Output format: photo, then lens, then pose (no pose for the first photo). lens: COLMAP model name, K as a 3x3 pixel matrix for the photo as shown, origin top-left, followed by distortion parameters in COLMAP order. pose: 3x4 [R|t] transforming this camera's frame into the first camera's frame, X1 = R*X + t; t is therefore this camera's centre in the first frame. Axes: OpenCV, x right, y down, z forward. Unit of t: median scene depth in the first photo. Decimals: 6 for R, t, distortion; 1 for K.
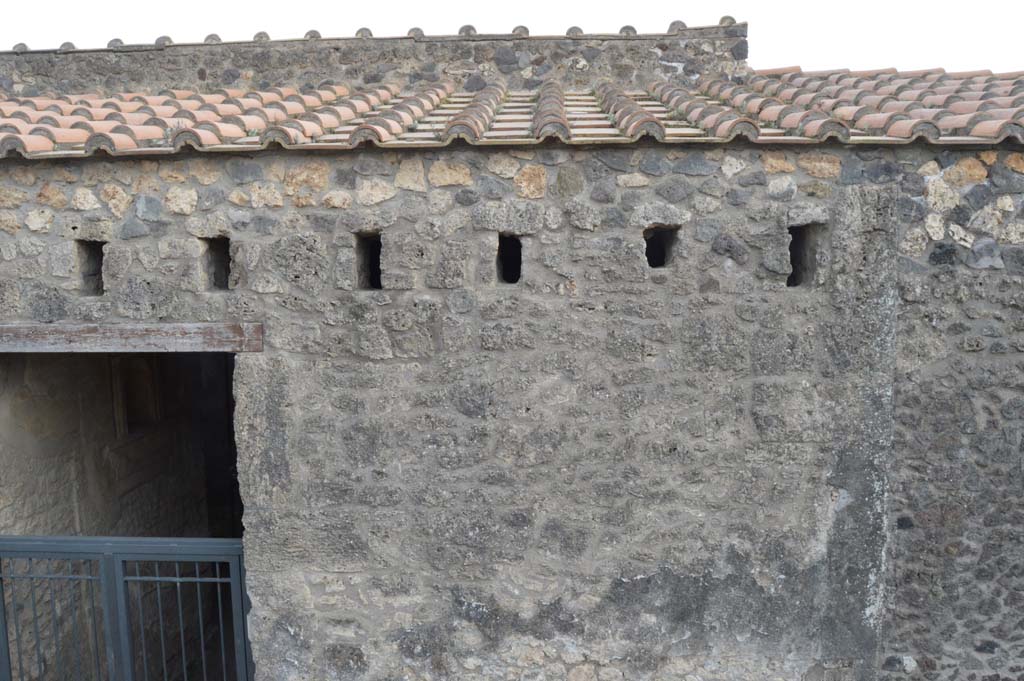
lens RADIAL K [[810.5, 0, 509.4], [0, 810.5, 340.9], [0, 0, 1]] dist [-0.096137, 0.038240]
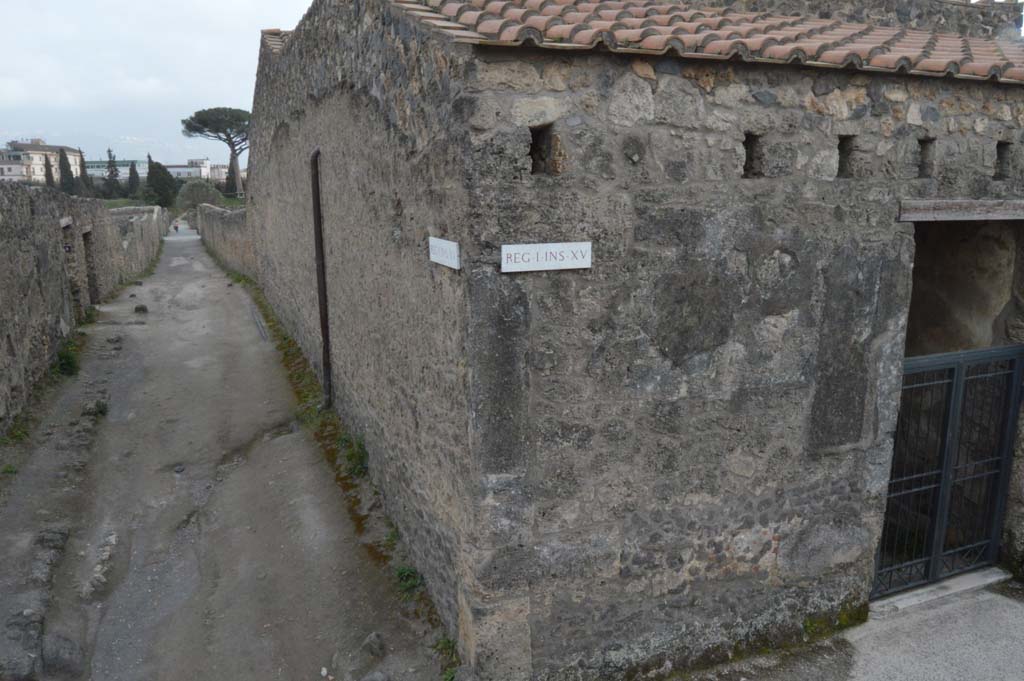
lens RADIAL K [[810.5, 0, 517.8], [0, 810.5, 340.6], [0, 0, 1]] dist [-0.096137, 0.038240]
pose [[0.915906, -0.075269, 0.394273, -1.948424], [0.030990, 0.992589, 0.117499, 0.038727], [-0.400195, -0.095399, 0.911451, 0.013498]]
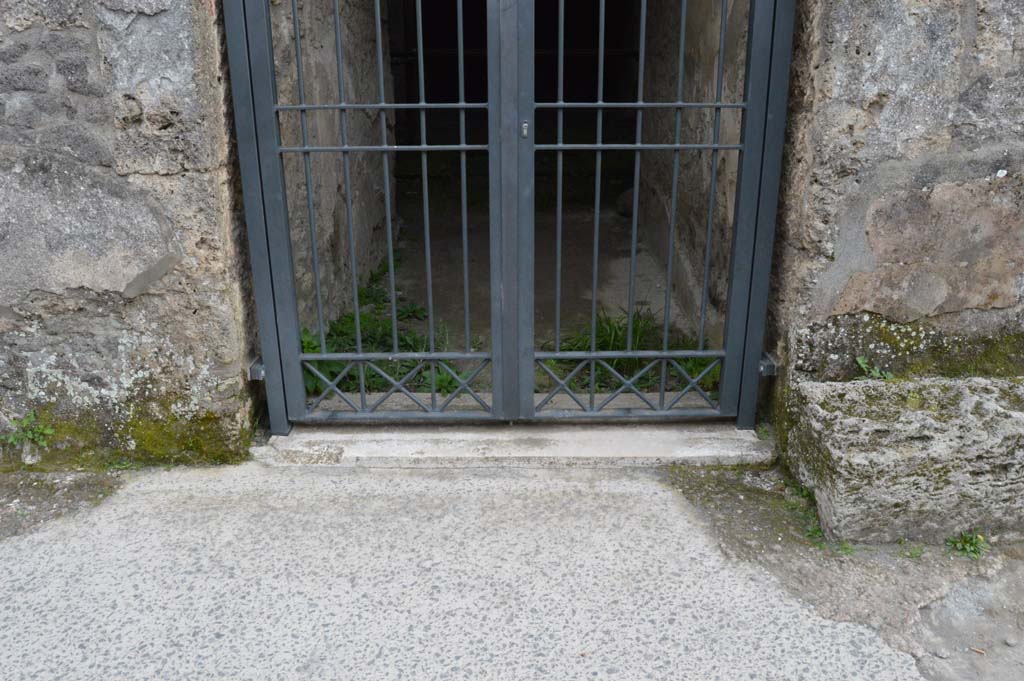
lens RADIAL K [[810.5, 0, 514.7], [0, 810.5, 341.2], [0, 0, 1]] dist [-0.096137, 0.038240]
pose [[0.999491, -0.006907, 0.031139, -0.558767], [-0.001576, 0.964391, 0.264476, 0.524339], [-0.031857, -0.264391, 0.963889, 0.502992]]
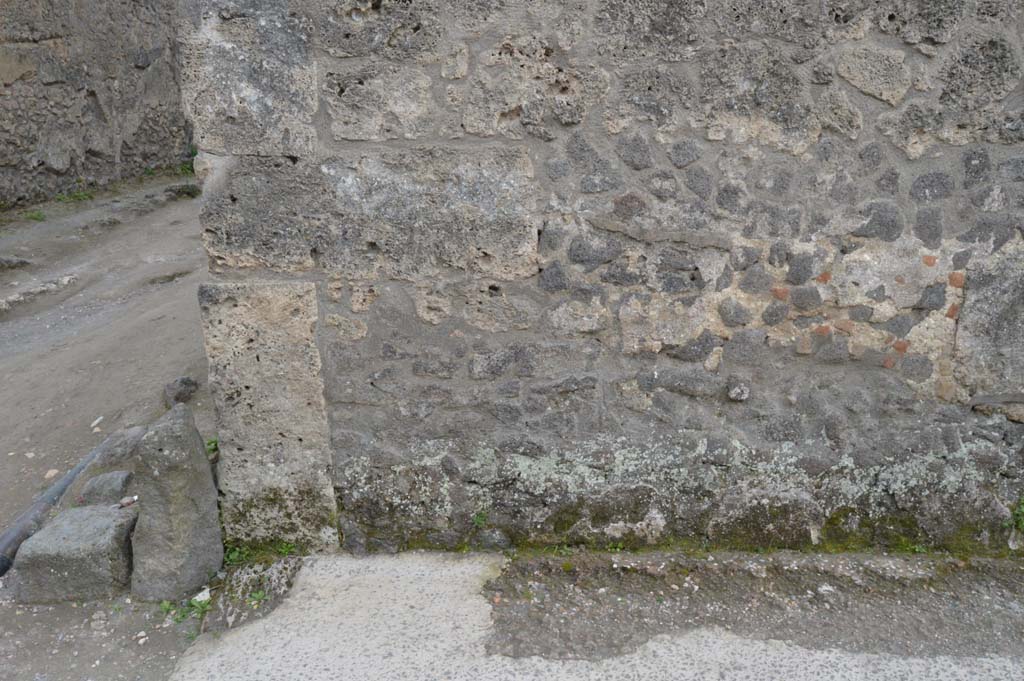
lens RADIAL K [[810.5, 0, 515.5], [0, 810.5, 340.8], [0, 0, 1]] dist [-0.096137, 0.038240]
pose [[0.998714, 0.011827, 0.049307, -1.360708], [-0.020841, 0.982230, 0.186521, 0.504661], [-0.046225, -0.187309, 0.981213, 0.512235]]
